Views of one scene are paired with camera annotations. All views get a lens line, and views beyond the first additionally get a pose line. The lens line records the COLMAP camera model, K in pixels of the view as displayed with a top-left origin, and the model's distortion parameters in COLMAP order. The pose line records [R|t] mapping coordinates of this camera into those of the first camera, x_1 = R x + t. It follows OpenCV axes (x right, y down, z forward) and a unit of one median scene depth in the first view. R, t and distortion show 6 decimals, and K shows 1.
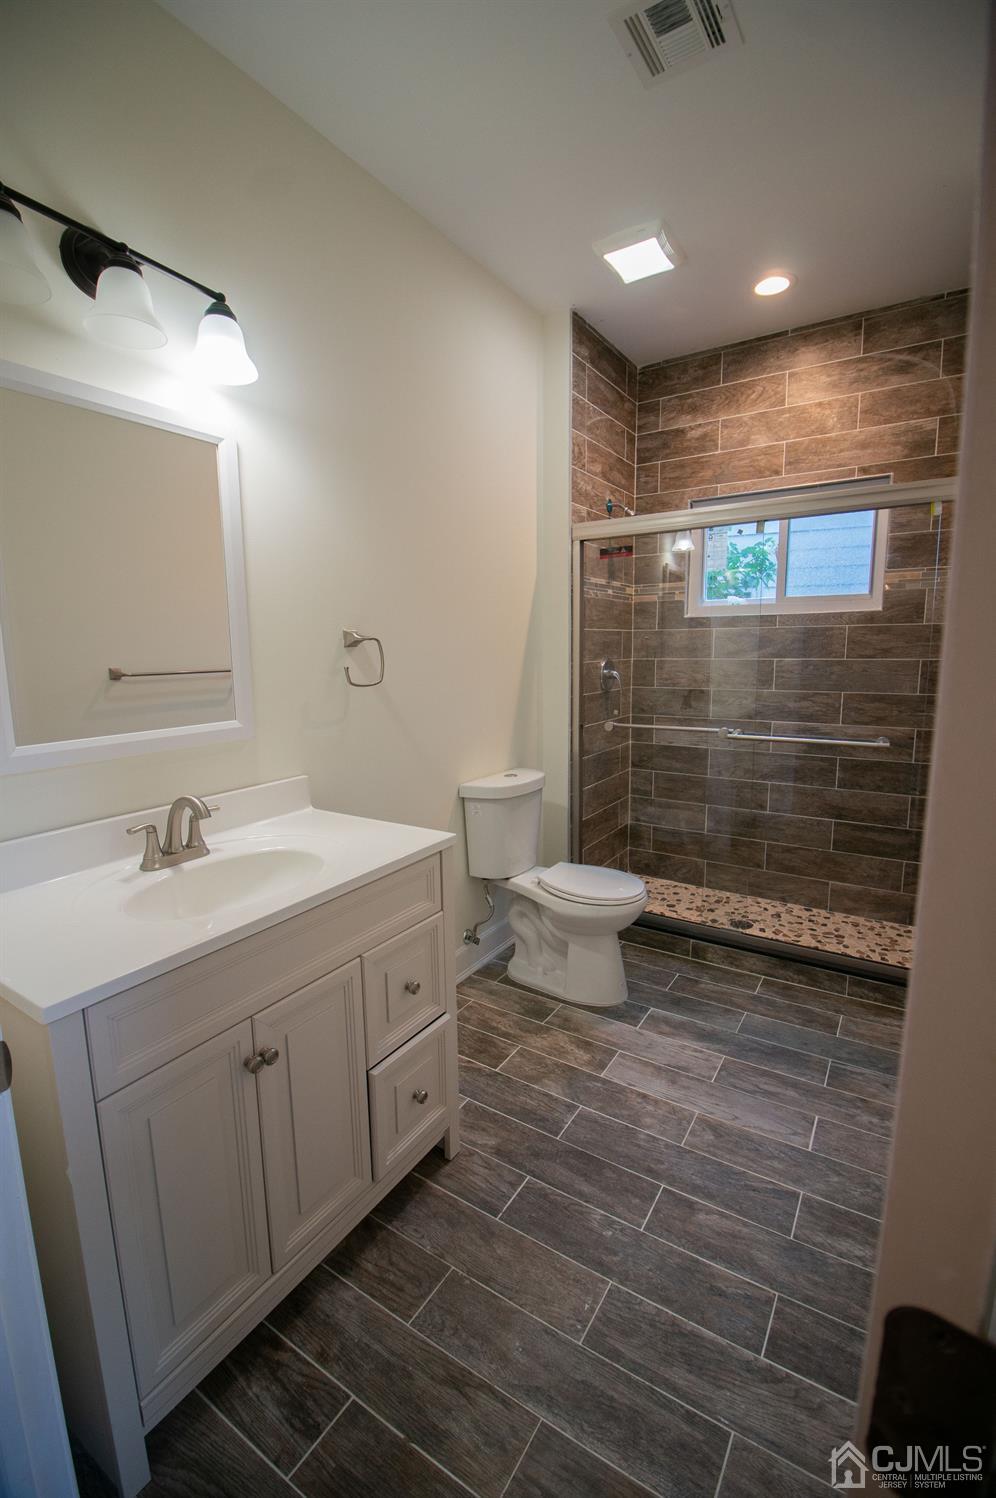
lens RADIAL K [[664.9, 0, 491.6], [0, 664.9, 754.2], [0, 0, 1]] dist [-0.007585, -0.004576]
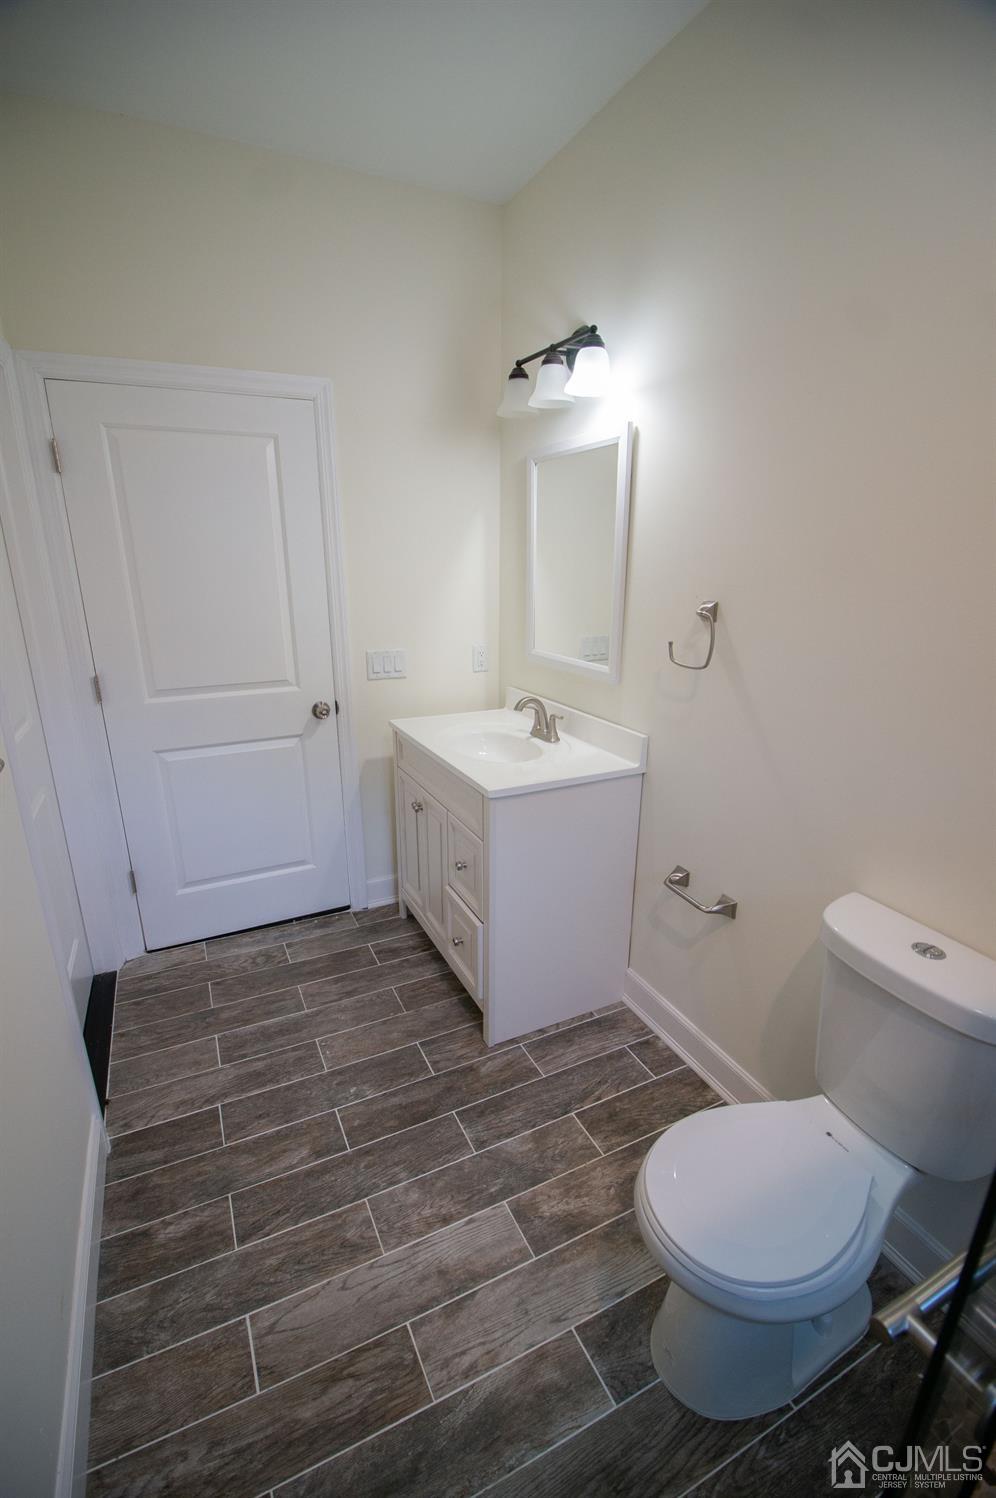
lens RADIAL K [[664.9, 0, 489.6], [0, 664.9, 761.0], [0, 0, 1]] dist [-0.007585, -0.004576]
pose [[-0.521022, 0.267008, -0.810705, 0.837313], [-0.140431, 0.910052, 0.389980, -0.358234], [0.841912, 0.317037, -0.436661, 1.460812]]
